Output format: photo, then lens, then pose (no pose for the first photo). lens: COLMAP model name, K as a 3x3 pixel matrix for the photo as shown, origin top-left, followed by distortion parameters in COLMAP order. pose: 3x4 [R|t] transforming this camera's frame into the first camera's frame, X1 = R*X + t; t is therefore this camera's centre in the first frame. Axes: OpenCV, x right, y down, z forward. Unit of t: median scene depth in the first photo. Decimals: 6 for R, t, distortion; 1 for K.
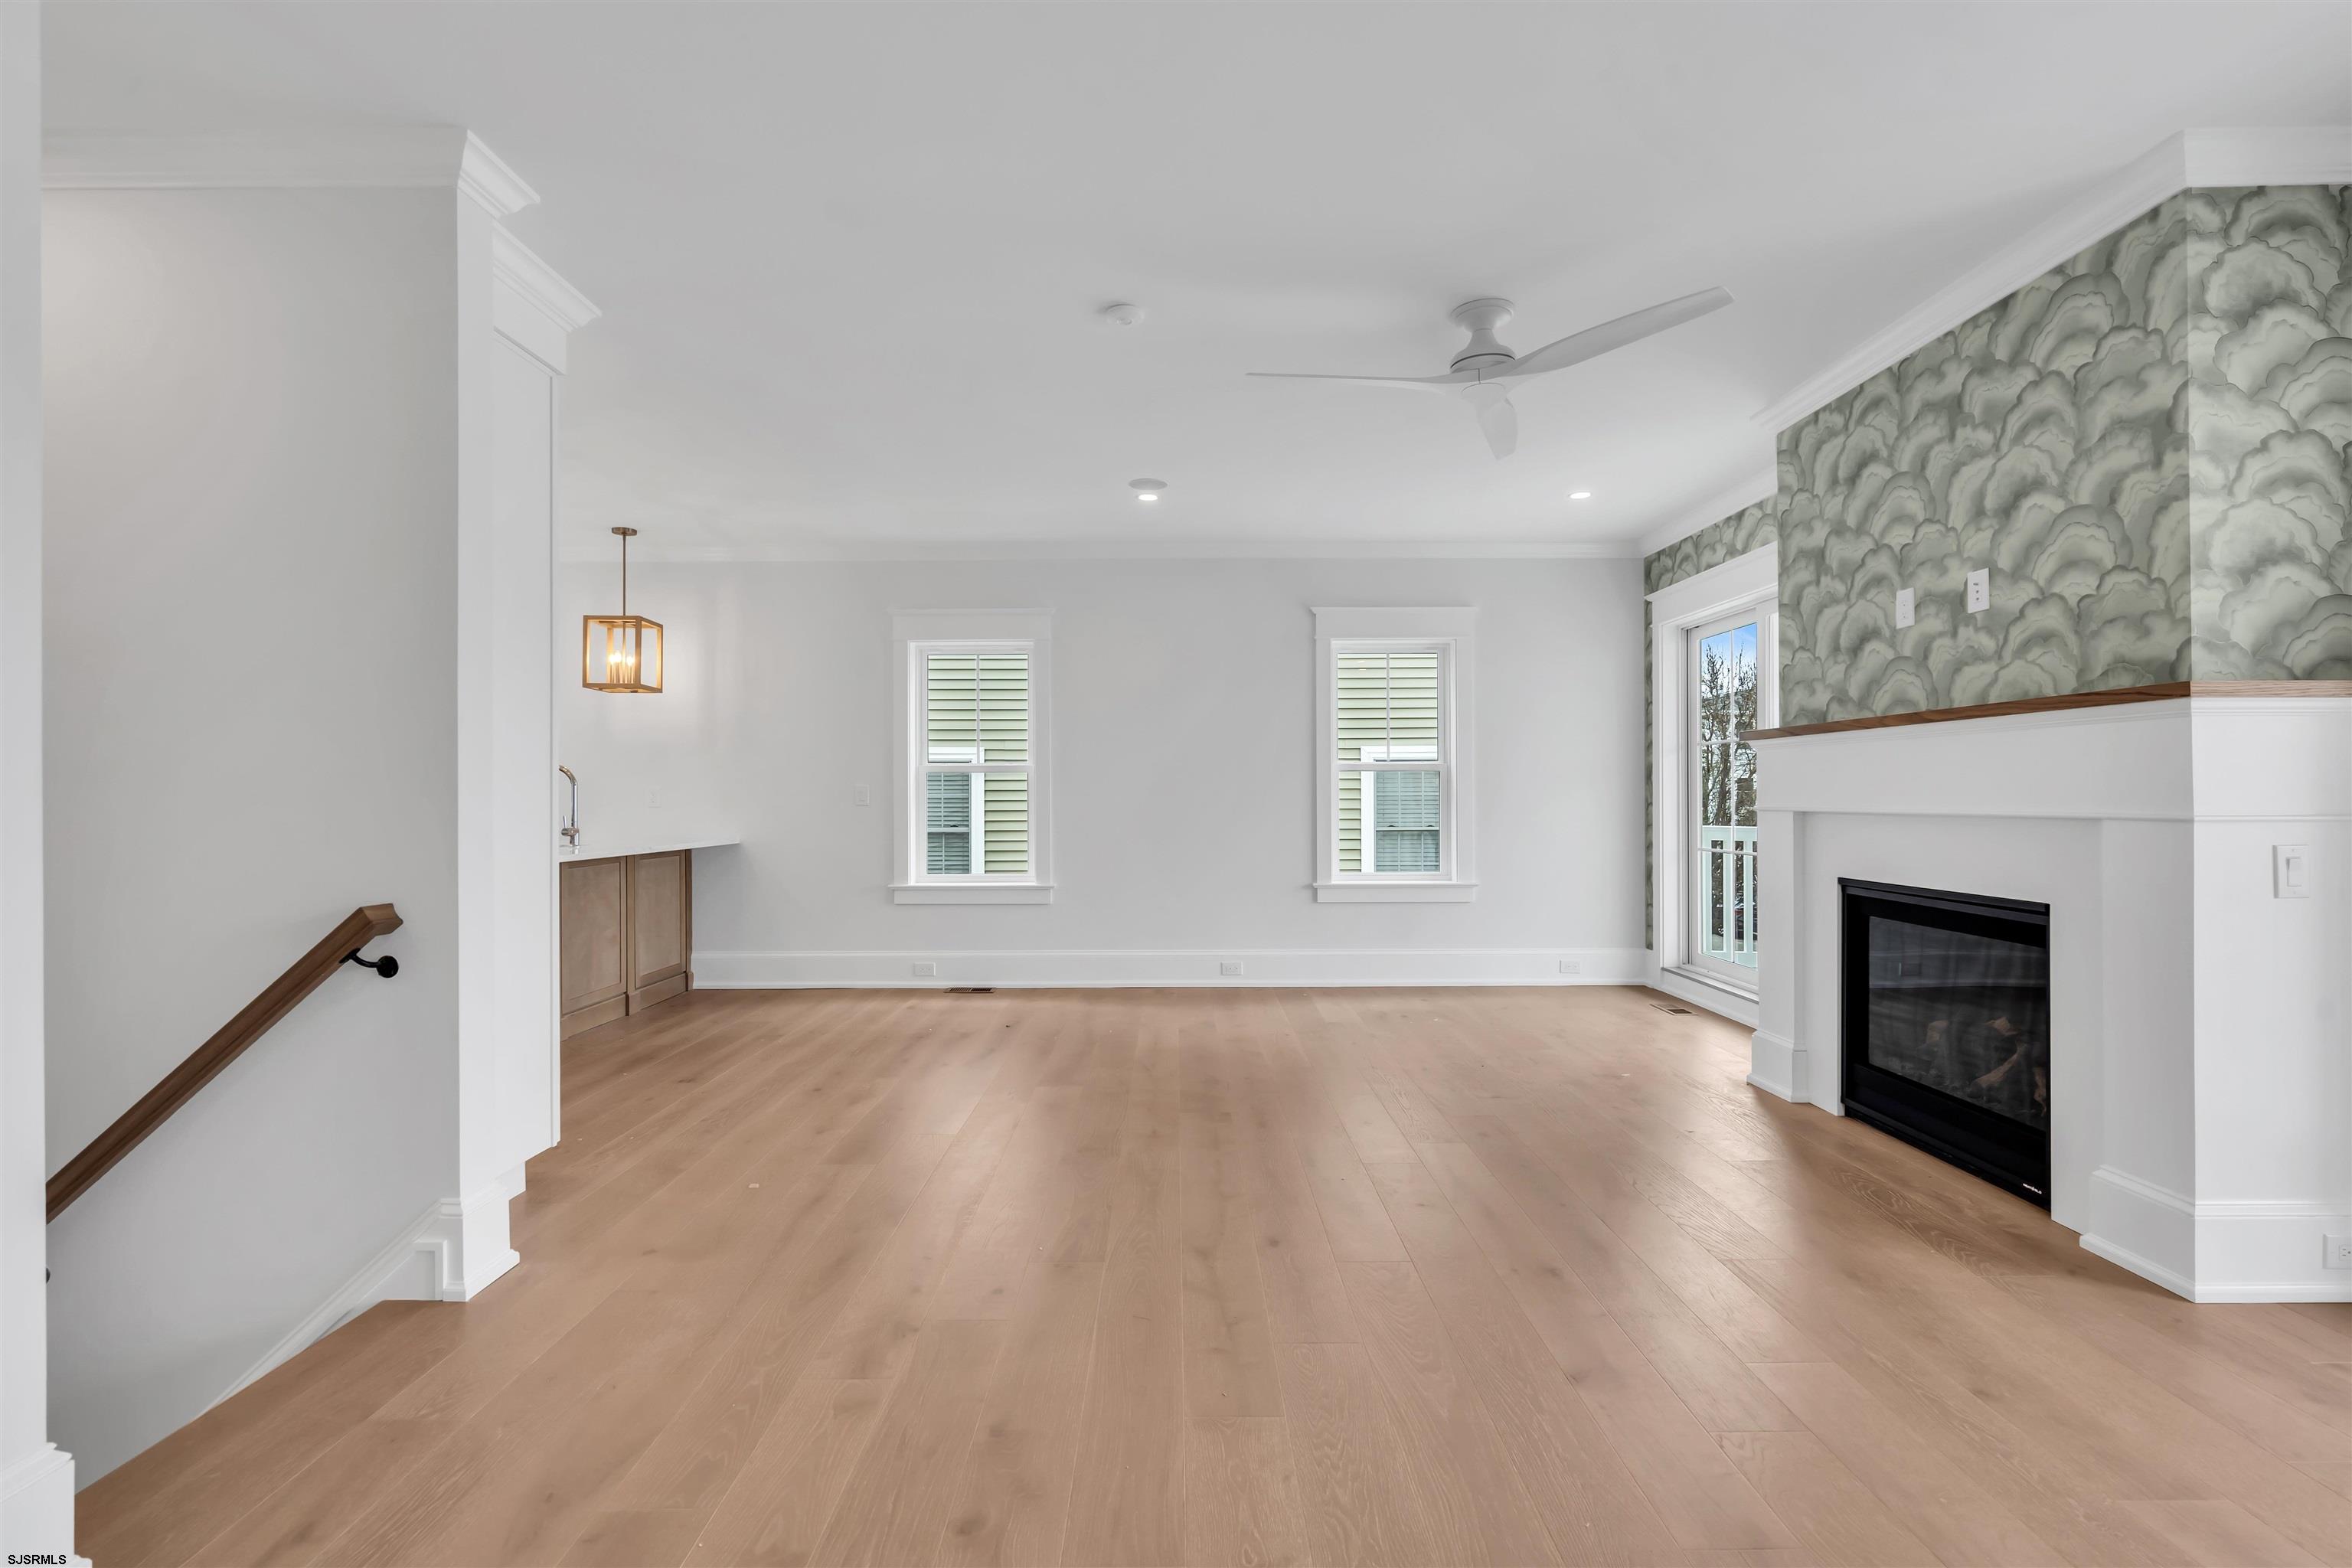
lens RADIAL K [[1066.0, 0, 1172.6], [0, 1066.0, 788.6], [0, 0, 1]] dist [-0.007155, 0.004138]
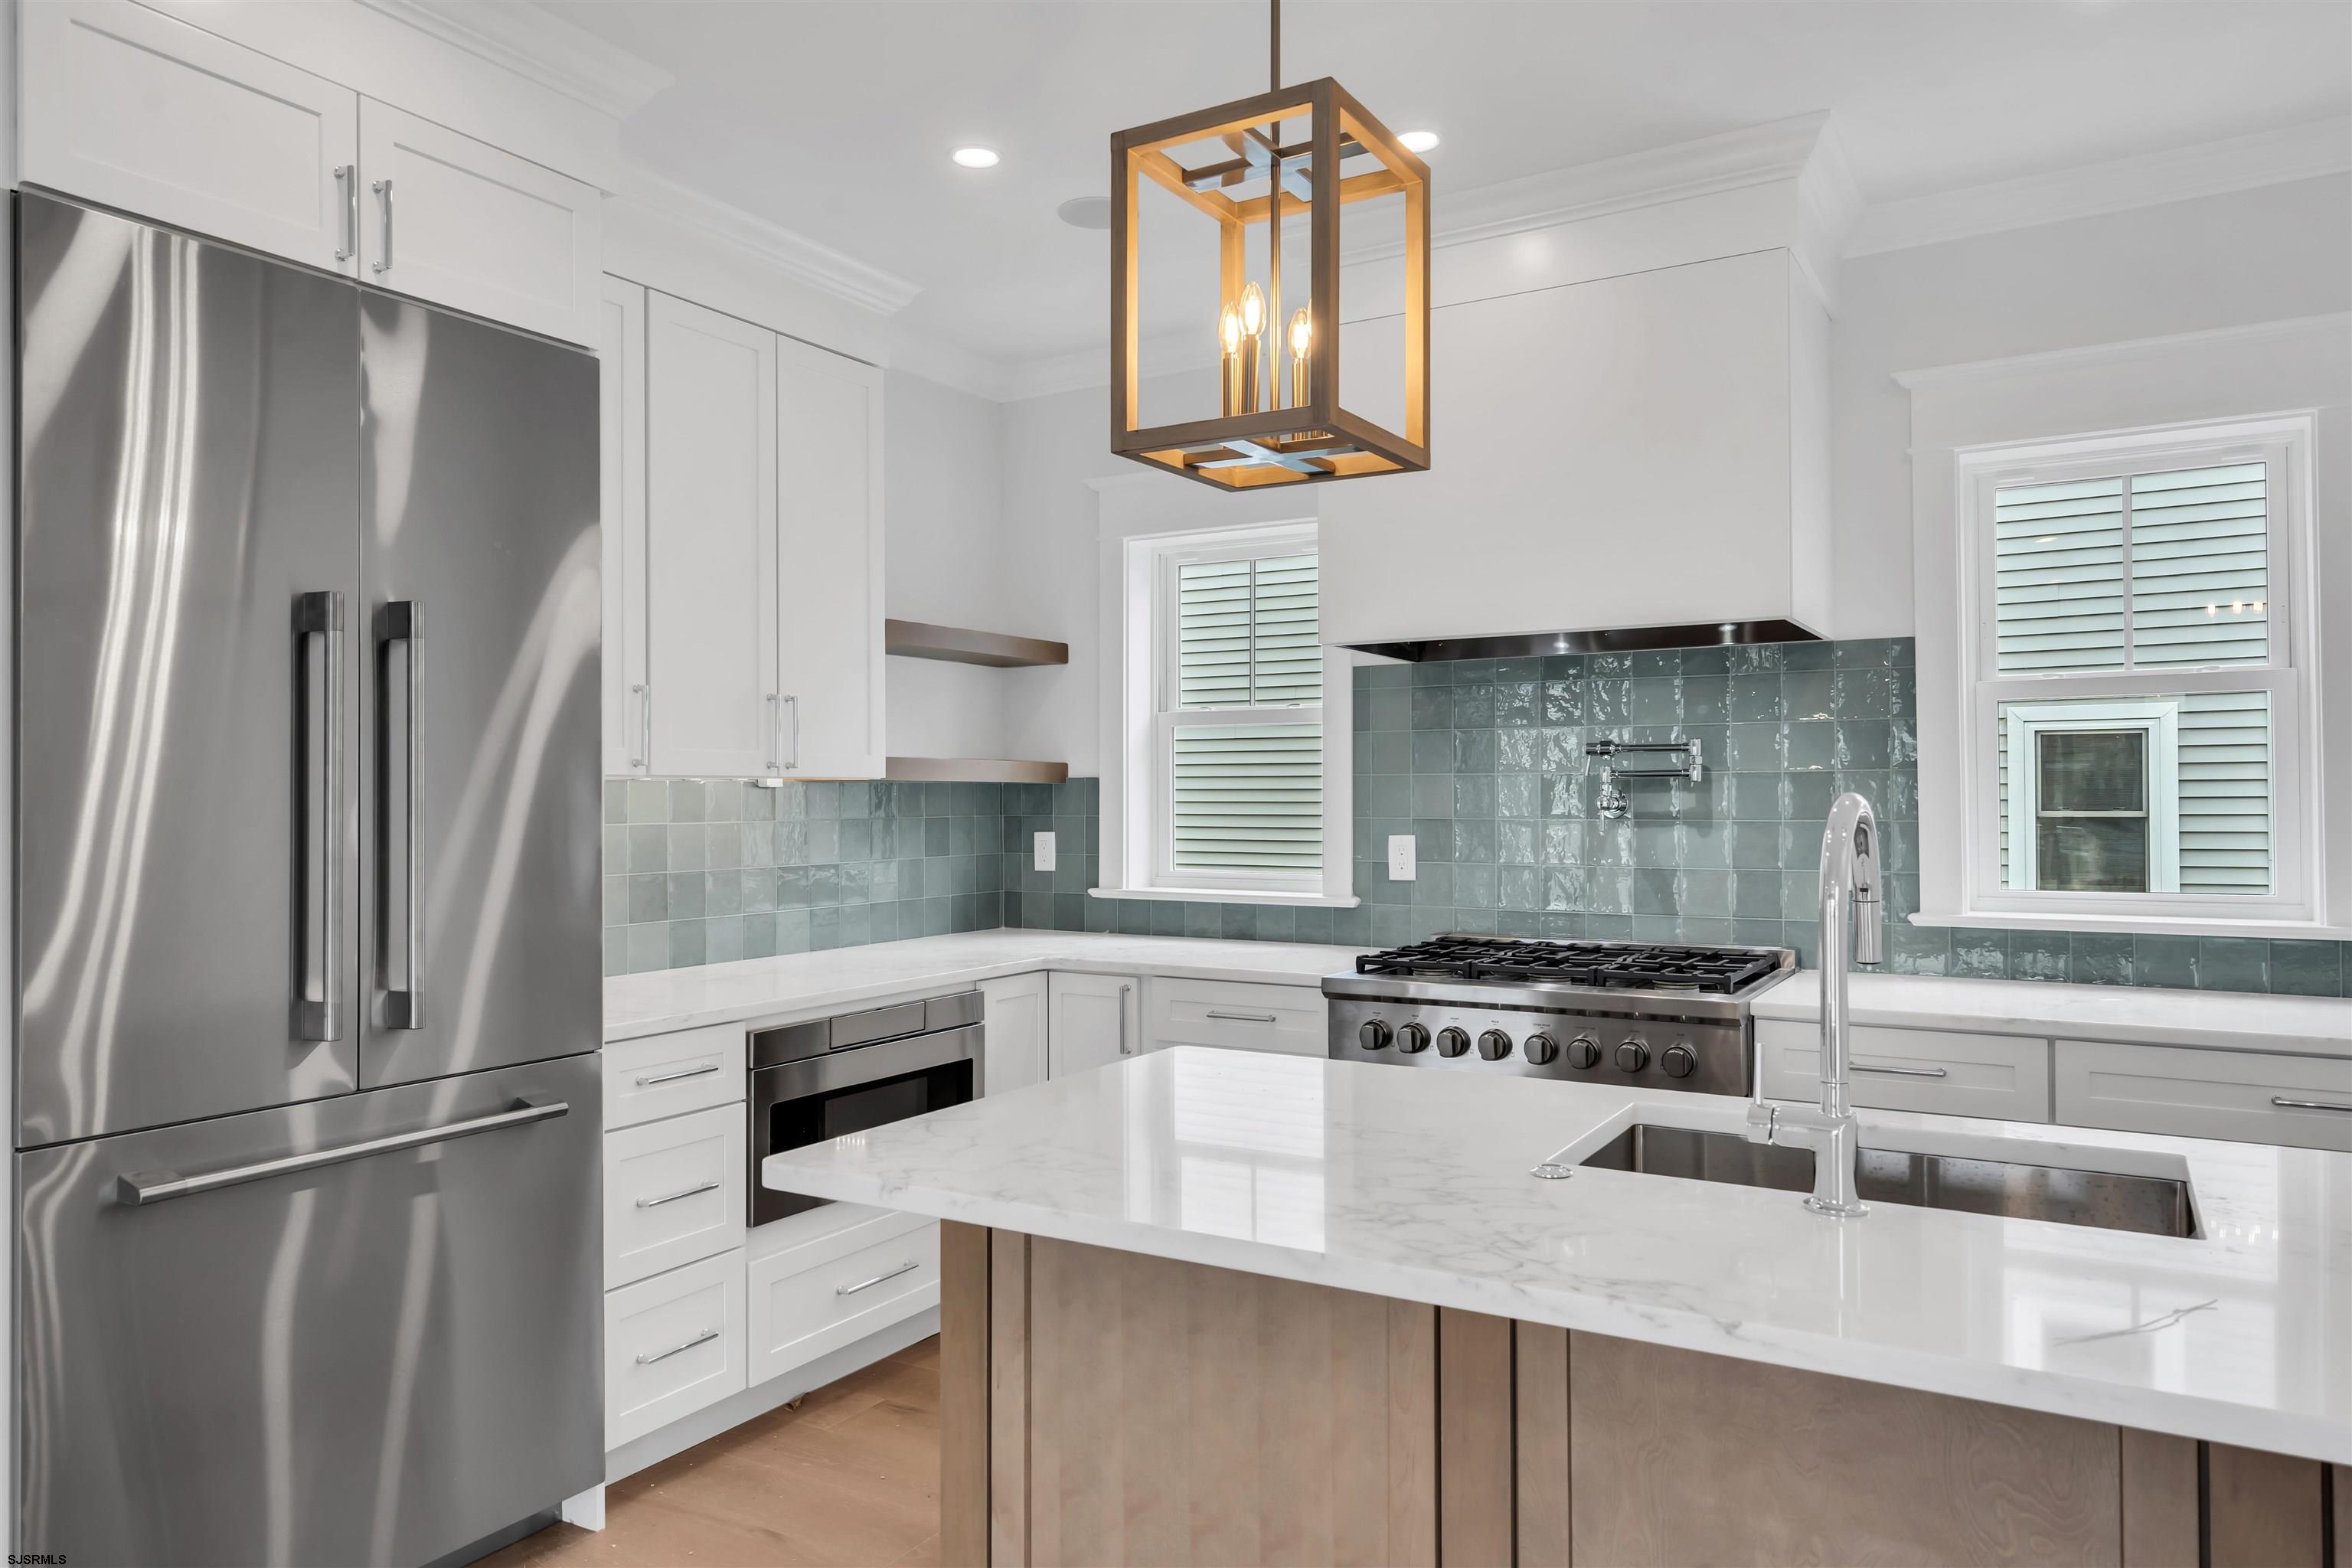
lens RADIAL K [[1545.2, 0, 1189.2], [0, 1545.2, 783.5], [0, 0, 1]] dist [0.009773, -0.002061]
pose [[-0.502319, 0.000598, -0.864682, -0.343605], [0.011214, 0.999920, -0.005823, -0.034027], [0.864610, -0.012622, -0.502286, 1.433670]]
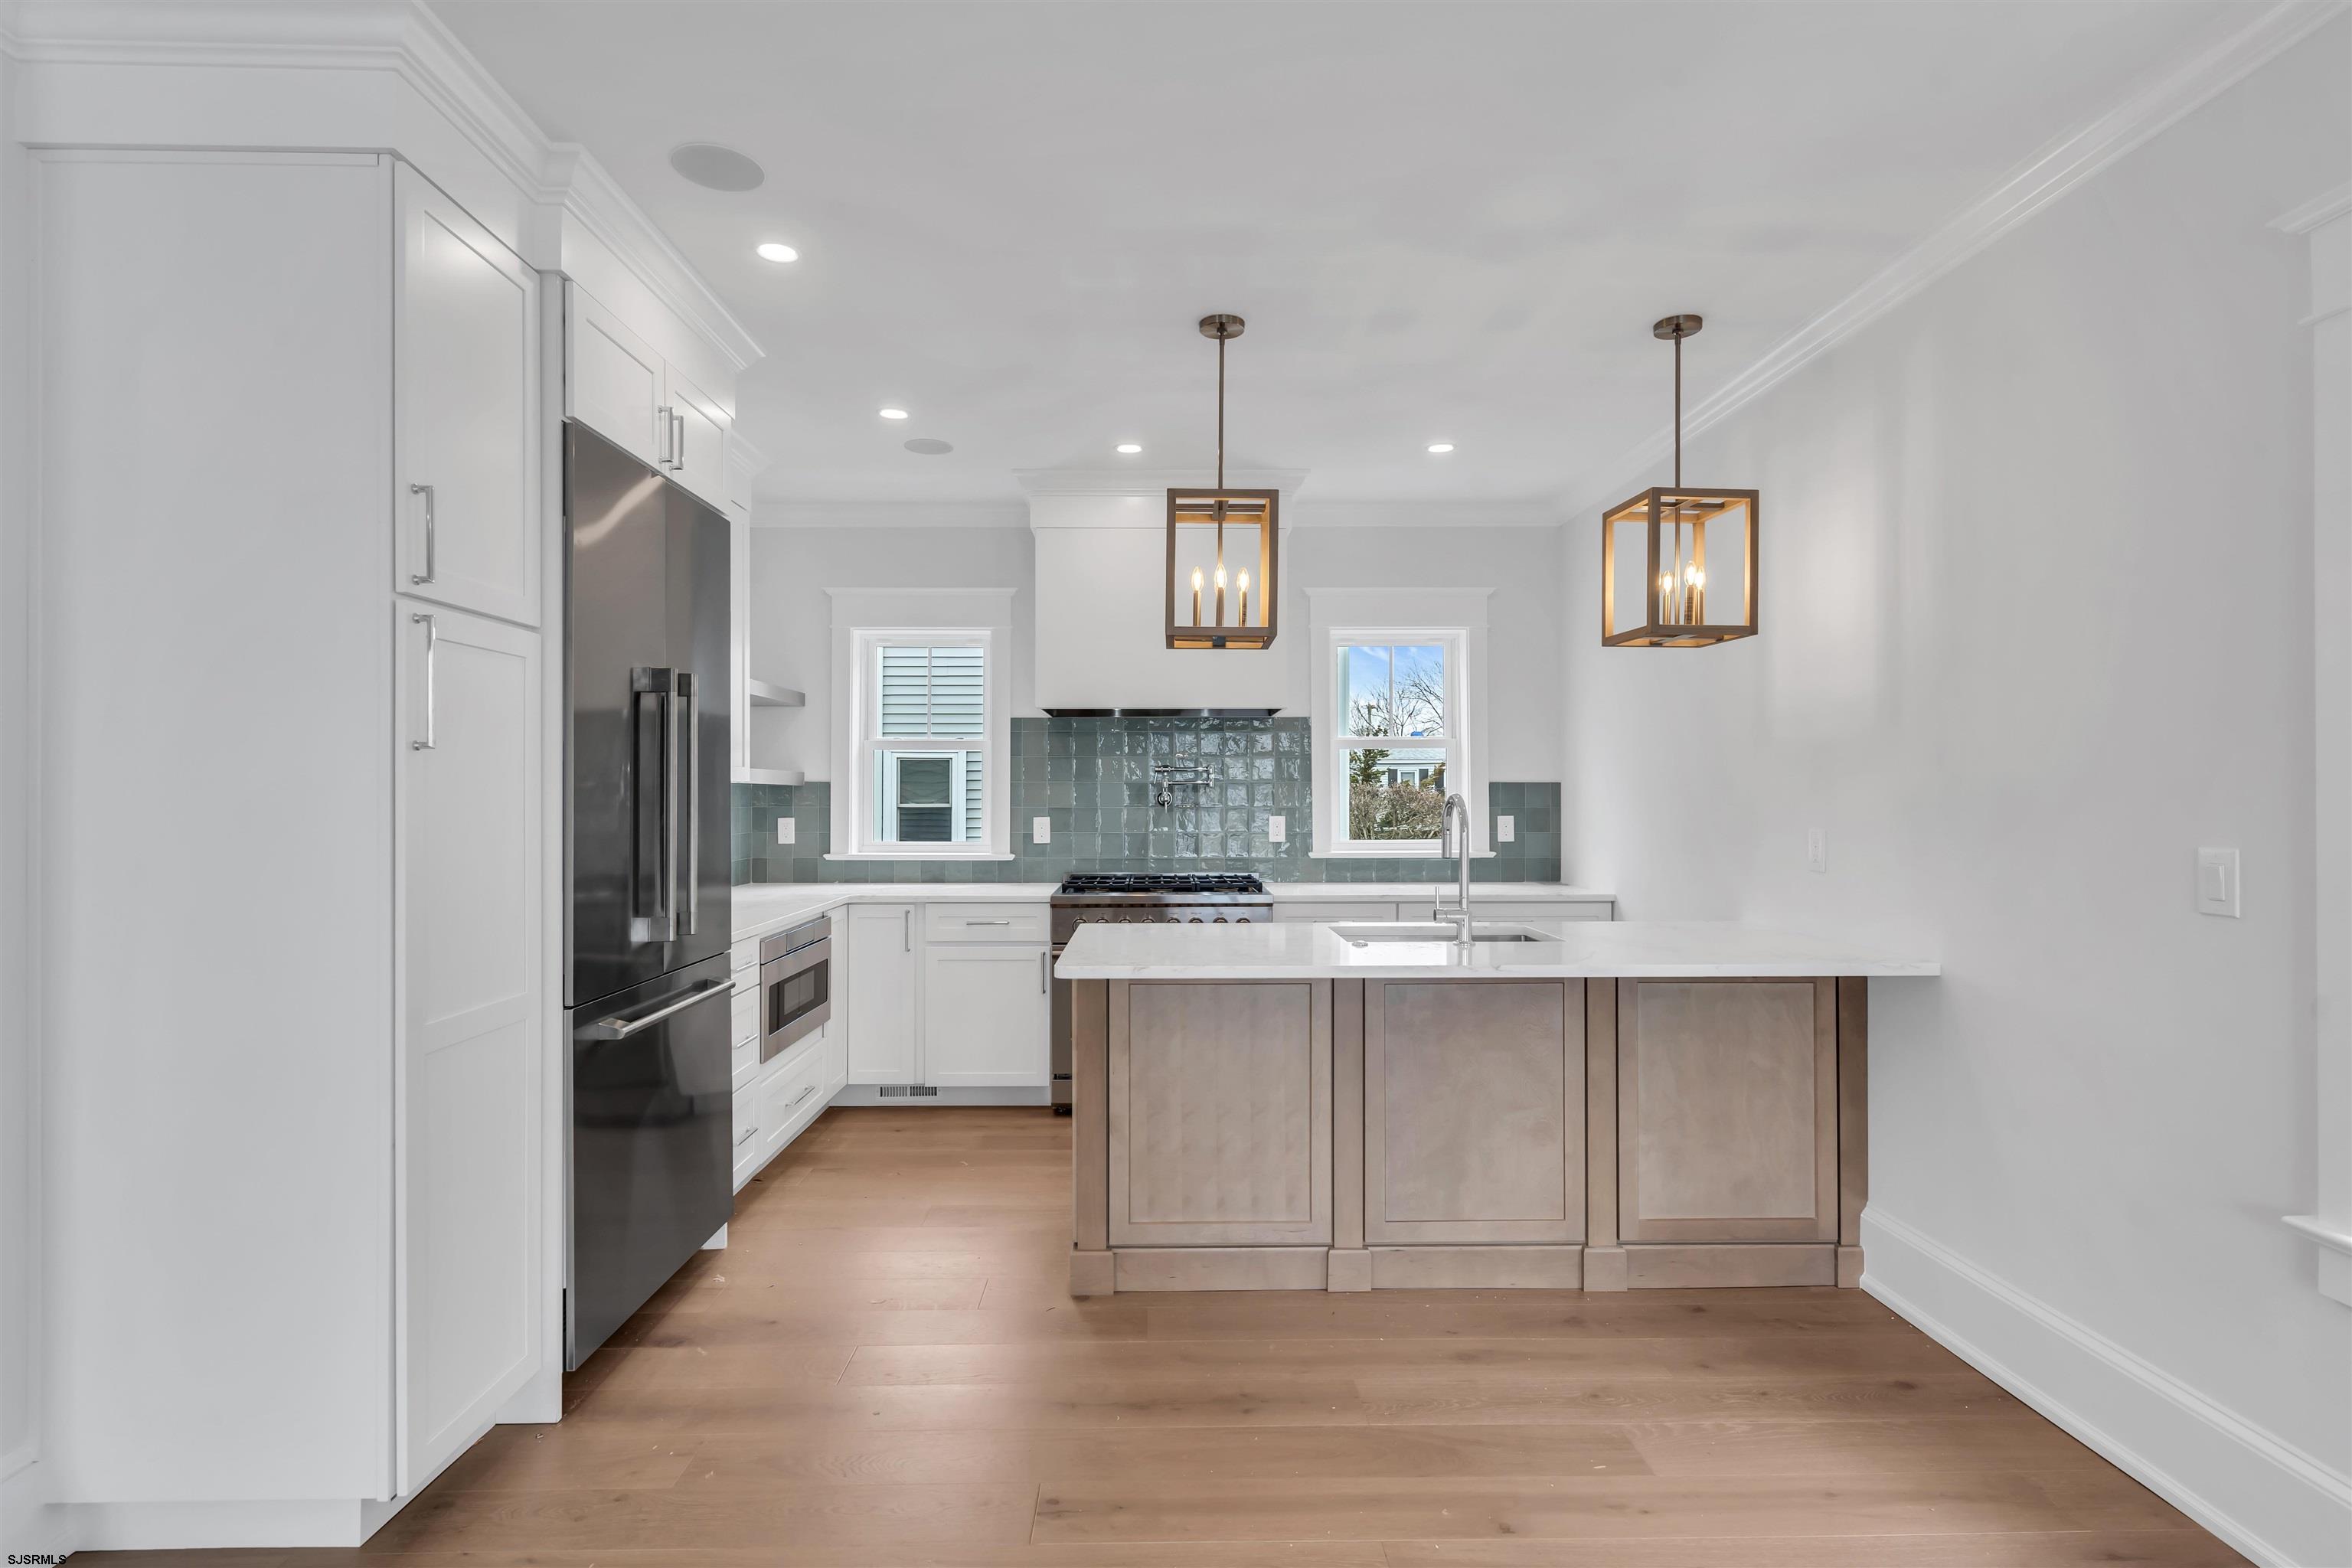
lens RADIAL K [[1157.4, 0, 1184.4], [0, 1157.4, 785.2], [0, 0, 1]] dist [0.000374, 0.001759]
pose [[0.026869, -0.002285, -0.999636, 0.044616], [0.005985, 0.999980, -0.002125, -0.036950], [0.999621, -0.005925, 0.026883, 1.155637]]
